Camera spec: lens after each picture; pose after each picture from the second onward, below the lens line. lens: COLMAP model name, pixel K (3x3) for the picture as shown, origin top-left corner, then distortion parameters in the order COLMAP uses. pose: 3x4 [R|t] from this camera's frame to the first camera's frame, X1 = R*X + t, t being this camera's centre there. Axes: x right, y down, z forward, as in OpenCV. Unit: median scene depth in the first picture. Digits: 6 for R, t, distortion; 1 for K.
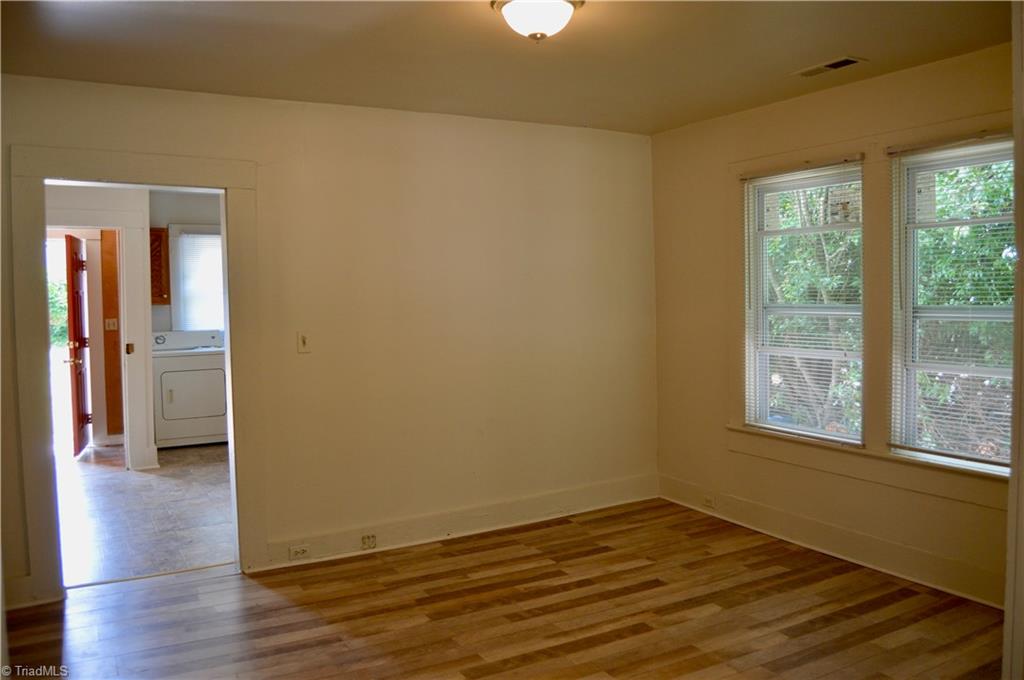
lens RADIAL K [[809.1, 0, 533.9], [0, 809.1, 341.0], [0, 0, 1]] dist [-0.068328, 0.003690]
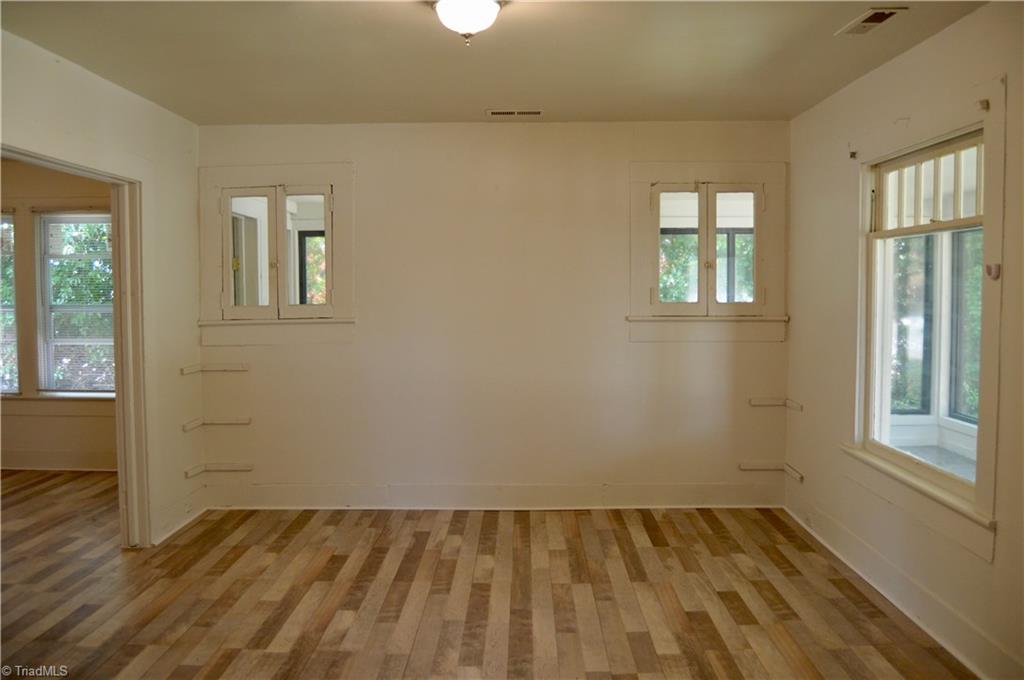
lens RADIAL K [[809.1, 0, 507.8], [0, 809.1, 334.7], [0, 0, 1]] dist [-0.068328, 0.003690]
pose [[0.522514, -0.029806, 0.852110, -0.450610], [0.037800, 0.999216, 0.011772, 0.037417], [-0.851793, 0.026059, 0.523231, -0.704049]]
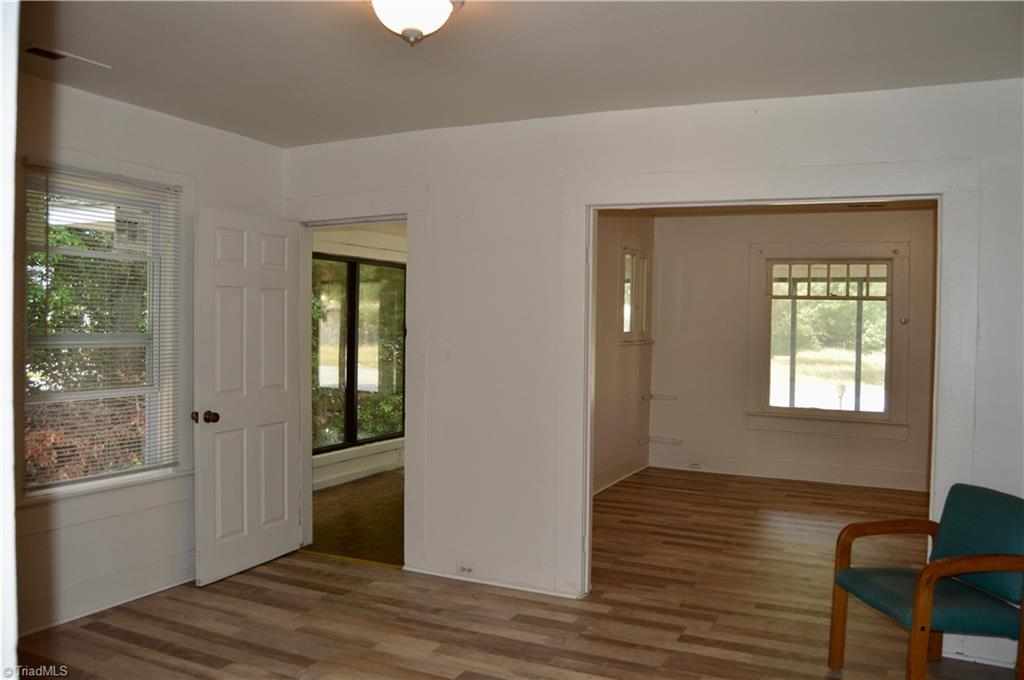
lens RADIAL K [[809.1, 0, 512.0], [0, 809.1, 341.9], [0, 0, 1]] dist [-0.068328, 0.003690]
pose [[-0.551177, -0.010118, 0.834327, -0.628384], [0.033316, 0.998862, 0.034123, -0.049932], [-0.833723, 0.046604, -0.550213, 1.103267]]
